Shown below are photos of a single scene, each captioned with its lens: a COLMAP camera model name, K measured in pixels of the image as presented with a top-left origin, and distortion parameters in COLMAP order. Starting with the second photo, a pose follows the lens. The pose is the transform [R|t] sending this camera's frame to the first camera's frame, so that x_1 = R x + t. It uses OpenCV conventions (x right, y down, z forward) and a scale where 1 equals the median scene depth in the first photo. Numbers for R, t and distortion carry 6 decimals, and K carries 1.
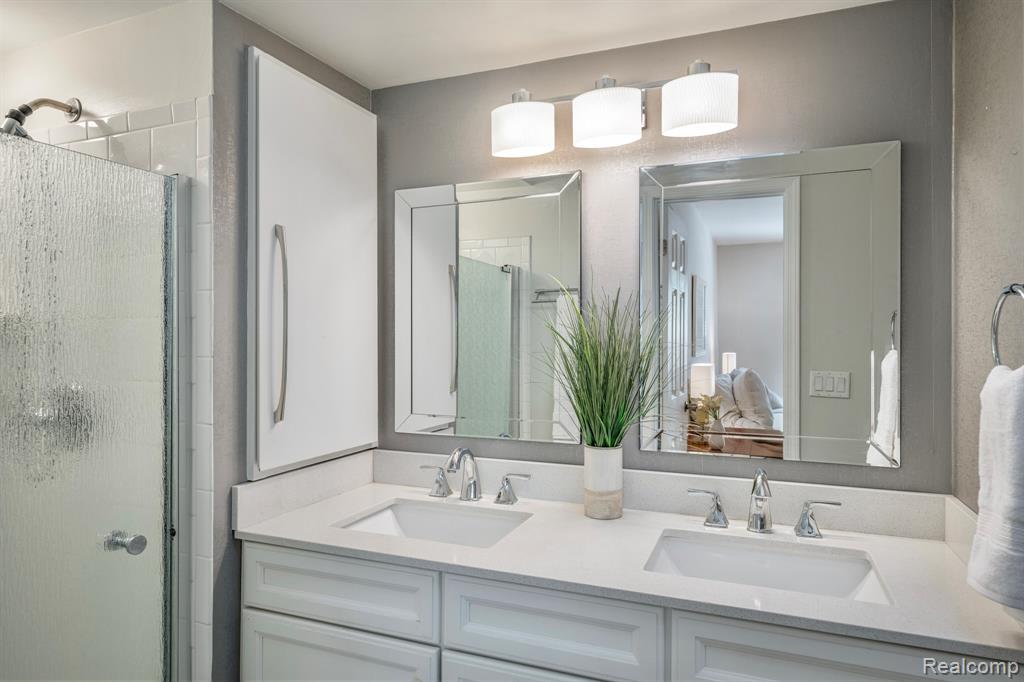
lens RADIAL K [[624.5, 0, 511.7], [0, 624.5, 333.2], [0, 0, 1]] dist [-0.009869, 0.000180]
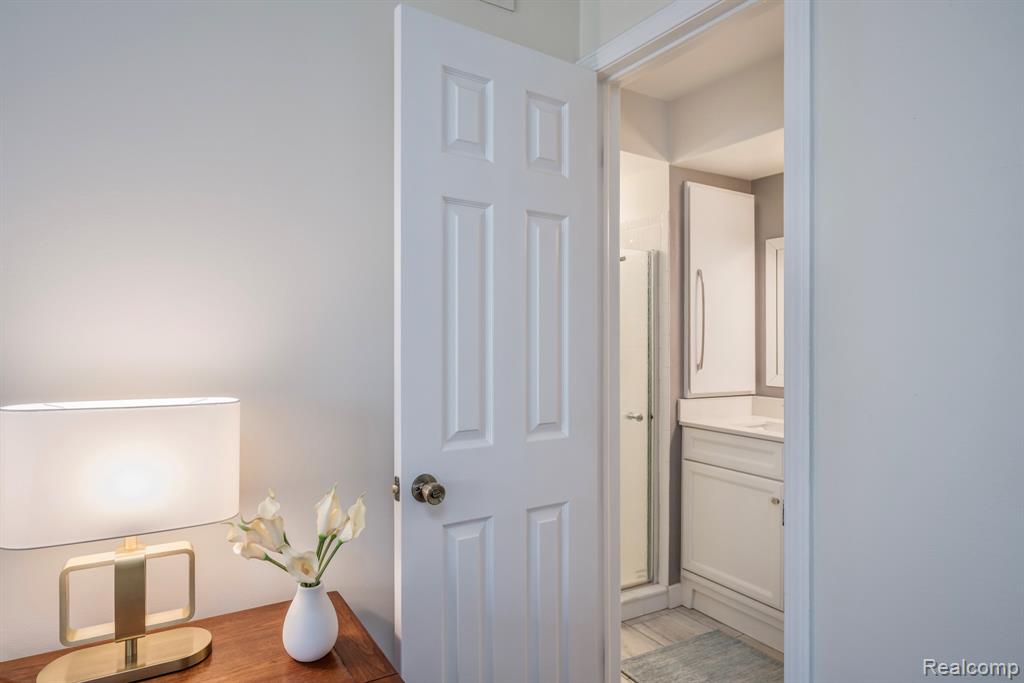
lens RADIAL K [[576.2, 0, 509.5], [0, 576.2, 339.0], [0, 0, 1]] dist [0.000435, -0.000118]
pose [[0.808411, -0.000532, -0.588618, 0.212373], [0.000484, 1.000000, -0.000240, 0.046369], [0.588618, -0.000091, 0.808412, -0.831489]]
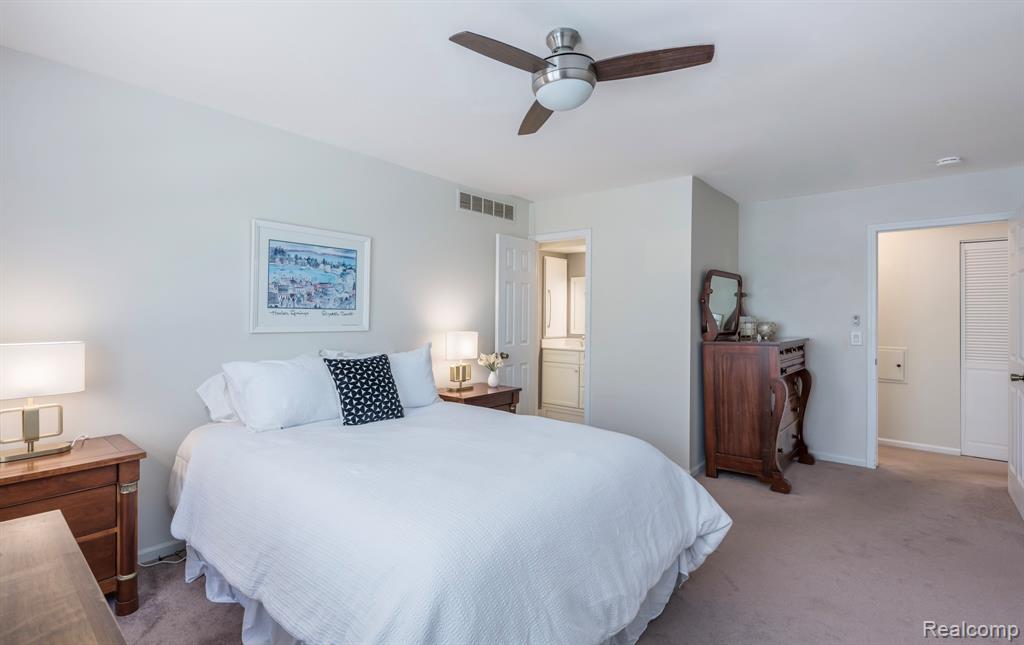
lens RADIAL K [[466.8, 0, 510.7], [0, 466.8, 317.3], [0, 0, 1]] dist [-0.000506, -0.000060]
pose [[0.957296, 0.014871, -0.288727, 0.449290], [-0.010069, 0.999785, 0.018109, -0.011138], [0.288935, -0.014429, 0.957240, -2.854455]]
